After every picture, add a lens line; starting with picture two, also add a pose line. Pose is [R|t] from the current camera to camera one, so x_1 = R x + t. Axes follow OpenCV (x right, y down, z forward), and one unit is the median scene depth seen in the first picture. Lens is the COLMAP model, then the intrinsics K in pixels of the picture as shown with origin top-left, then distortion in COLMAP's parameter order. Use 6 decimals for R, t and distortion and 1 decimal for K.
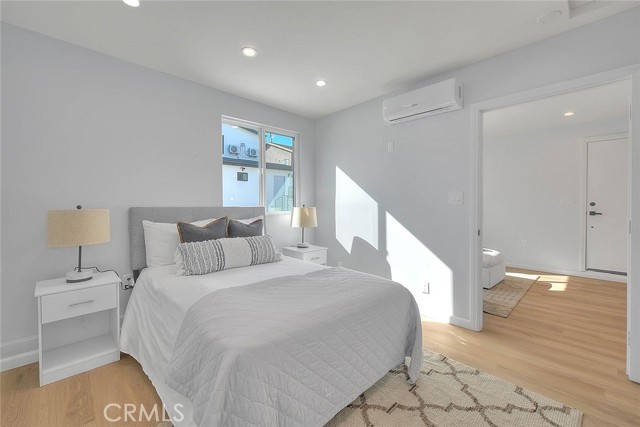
lens RADIAL K [[262.0, 0, 315.1], [0, 262.0, 211.9], [0, 0, 1]] dist [-0.000636, -0.000102]
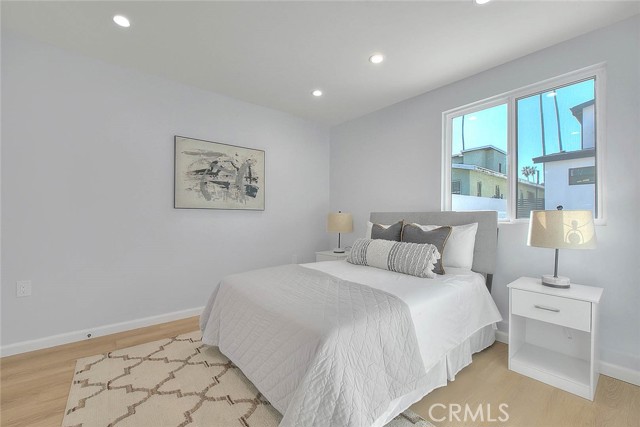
lens RADIAL K [[262.0, 0, 315.1], [0, 262.0, 211.9], [0, 0, 1]] dist [-0.000636, -0.000102]
pose [[-0.077204, -0.006315, -0.996995, 0.629459], [-0.013208, 0.999899, -0.005311, -0.005839], [0.996928, 0.012759, -0.077279, 0.653096]]
